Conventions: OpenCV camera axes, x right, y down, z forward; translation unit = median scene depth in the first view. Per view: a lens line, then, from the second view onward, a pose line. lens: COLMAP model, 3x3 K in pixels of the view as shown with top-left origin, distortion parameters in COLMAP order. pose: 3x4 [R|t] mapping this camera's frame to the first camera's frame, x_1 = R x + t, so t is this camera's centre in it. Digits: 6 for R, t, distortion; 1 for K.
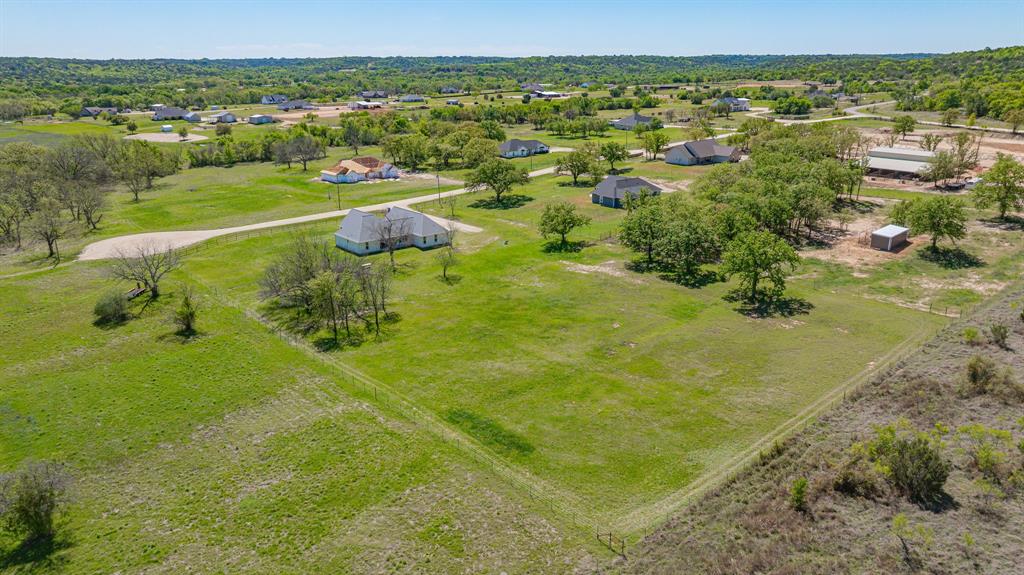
lens RADIAL K [[722.0, 0, 512.0], [0, 722.0, 287.5], [0, 0, 1]] dist [-0.023288, 0.000233]
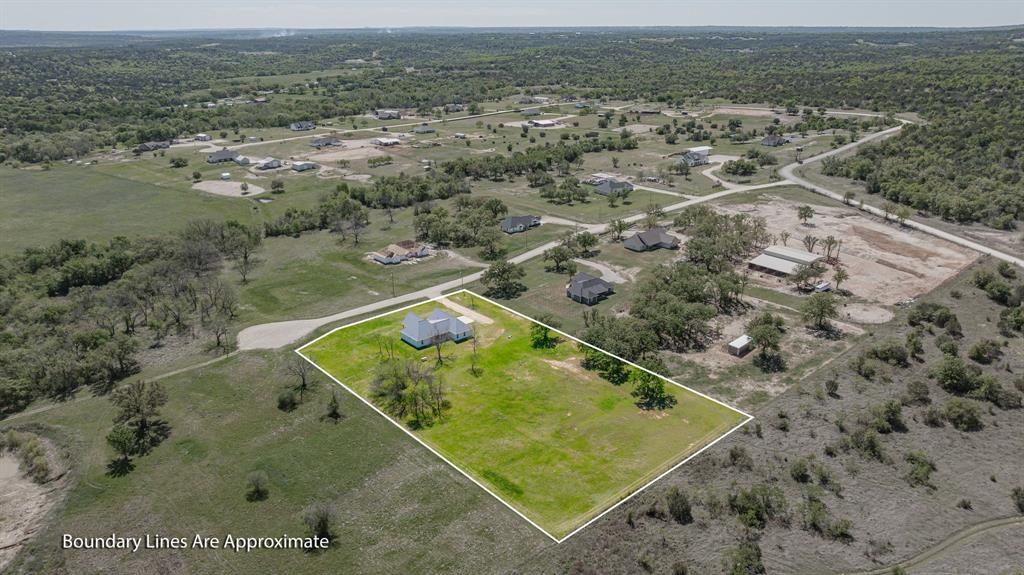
lens RADIAL K [[722.0, 0, 512.0], [0, 722.0, 287.5], [0, 0, 1]] dist [-0.023288, 0.000233]
pose [[0.999999, 0.000832, 0.001045, -0.004683], [-0.000881, 0.998854, 0.047848, -0.334780], [-0.001004, -0.047849, 0.998854, -0.777577]]
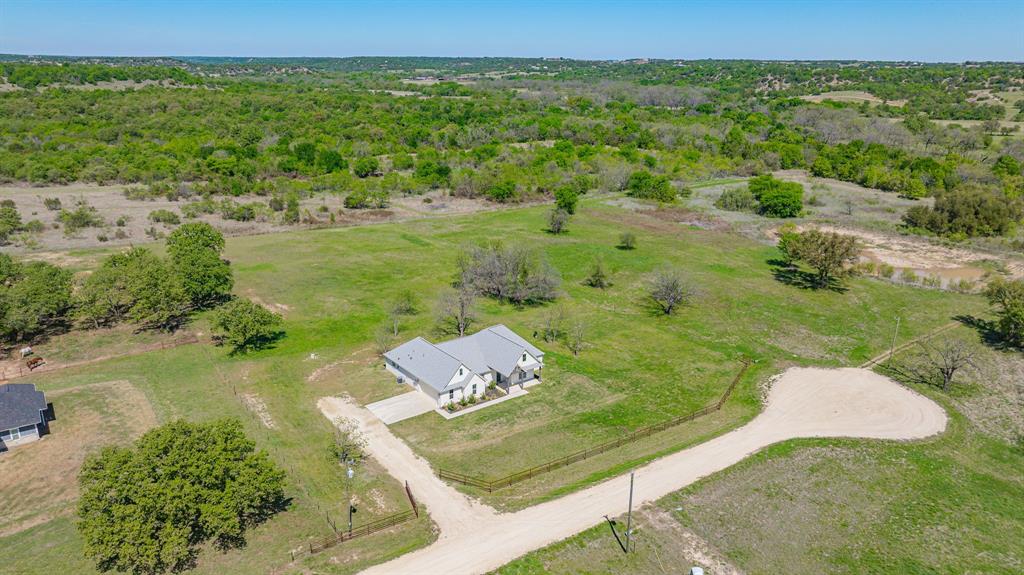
lens RADIAL K [[722.0, 0, 512.0], [0, 722.0, 287.5], [0, 0, 1]] dist [-0.023288, 0.000233]
pose [[-0.998535, -0.018551, 0.050831, -0.339504], [0.013716, 0.821939, 0.569410, -0.737080], [-0.052343, 0.569273, -0.820481, 2.112764]]
